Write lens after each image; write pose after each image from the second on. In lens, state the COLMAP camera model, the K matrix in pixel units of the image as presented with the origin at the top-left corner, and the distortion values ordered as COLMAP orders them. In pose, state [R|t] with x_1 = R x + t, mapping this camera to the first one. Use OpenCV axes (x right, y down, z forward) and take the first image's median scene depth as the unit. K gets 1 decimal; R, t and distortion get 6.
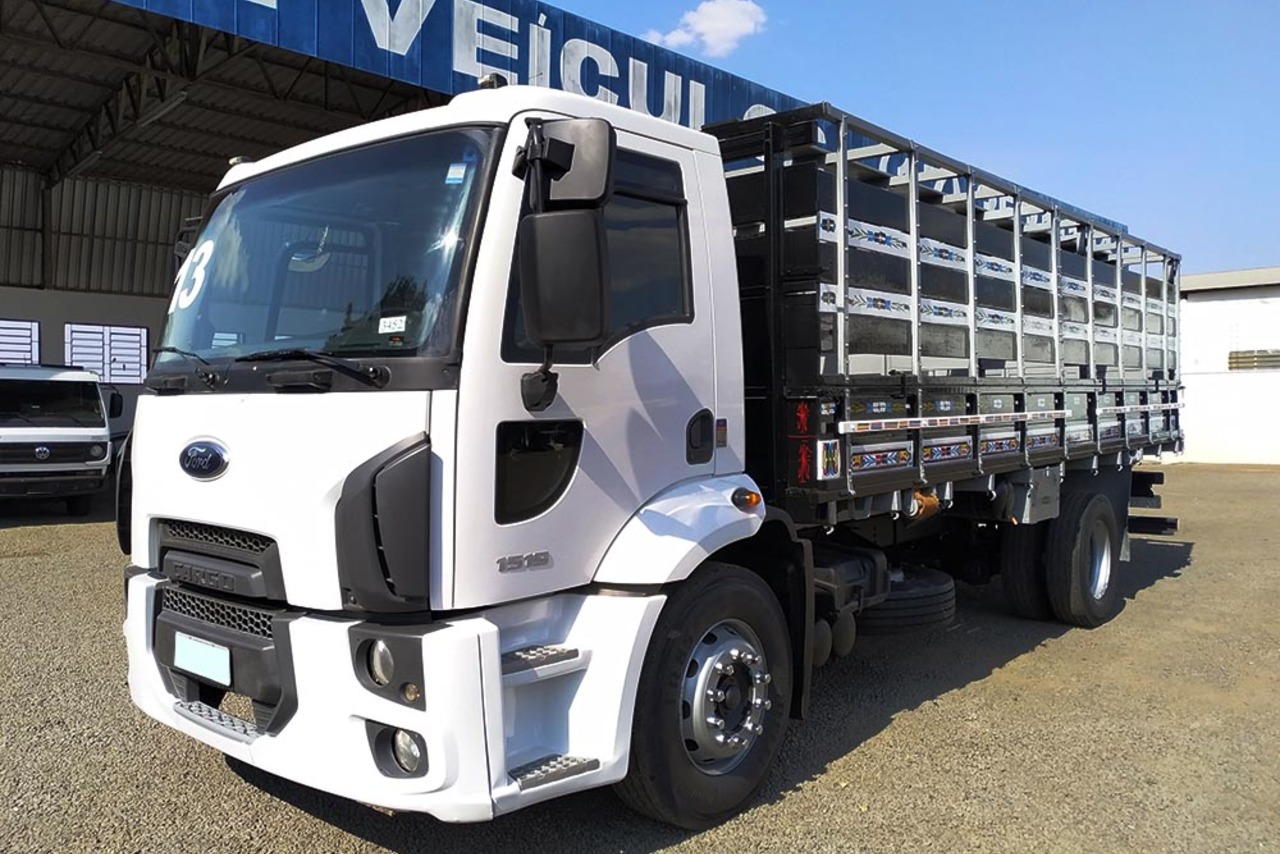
lens RADIAL K [[998.5, 0, 640.0], [0, 998.5, 427.0], [0, 0, 1]] dist [-0.001138, -0.001214]
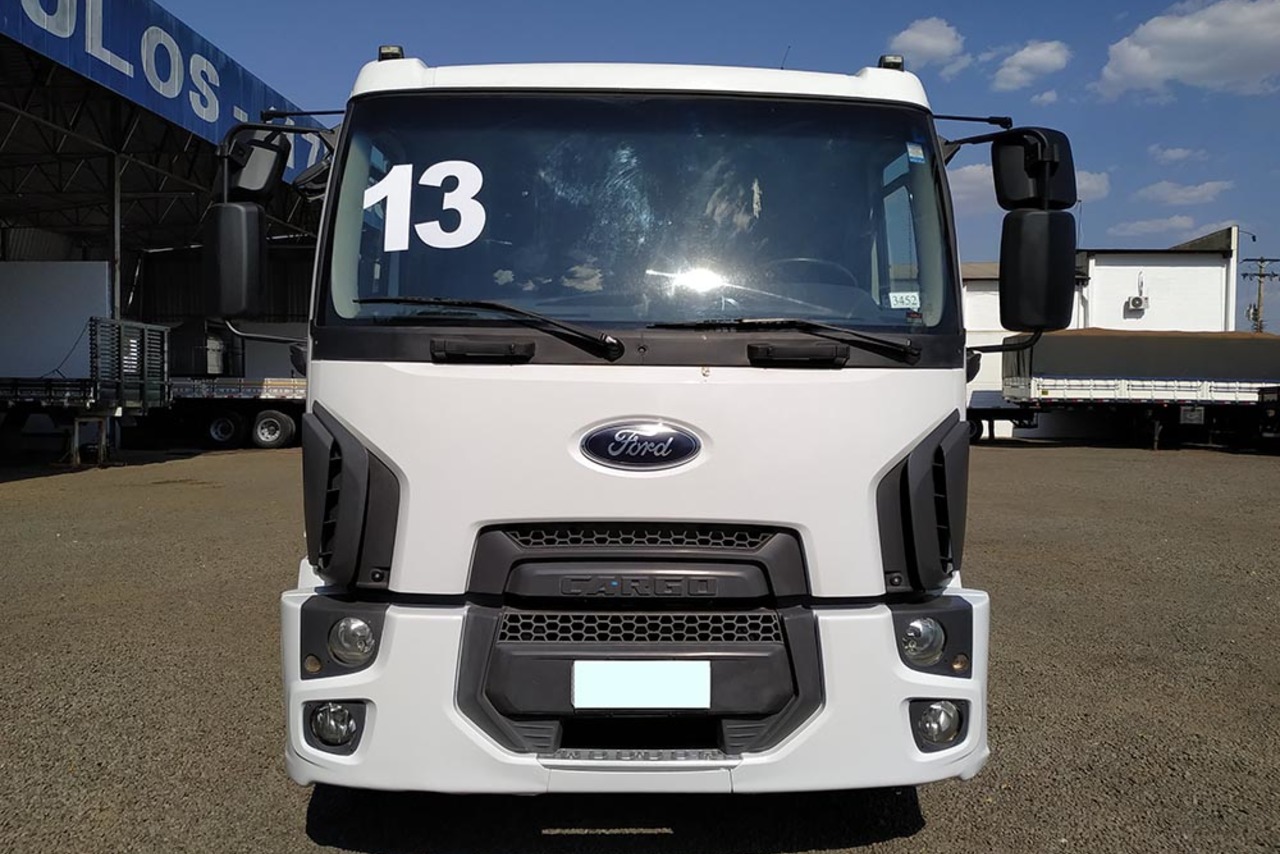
lens RADIAL K [[998.5, 0, 640.0], [0, 998.5, 427.0], [0, 0, 1]] dist [-0.001138, -0.001214]
pose [[0.747459, -0.020025, 0.664006, -1.071790], [-0.001054, 0.999509, 0.031329, -0.008101], [-0.664308, -0.024117, 0.747070, 0.424862]]
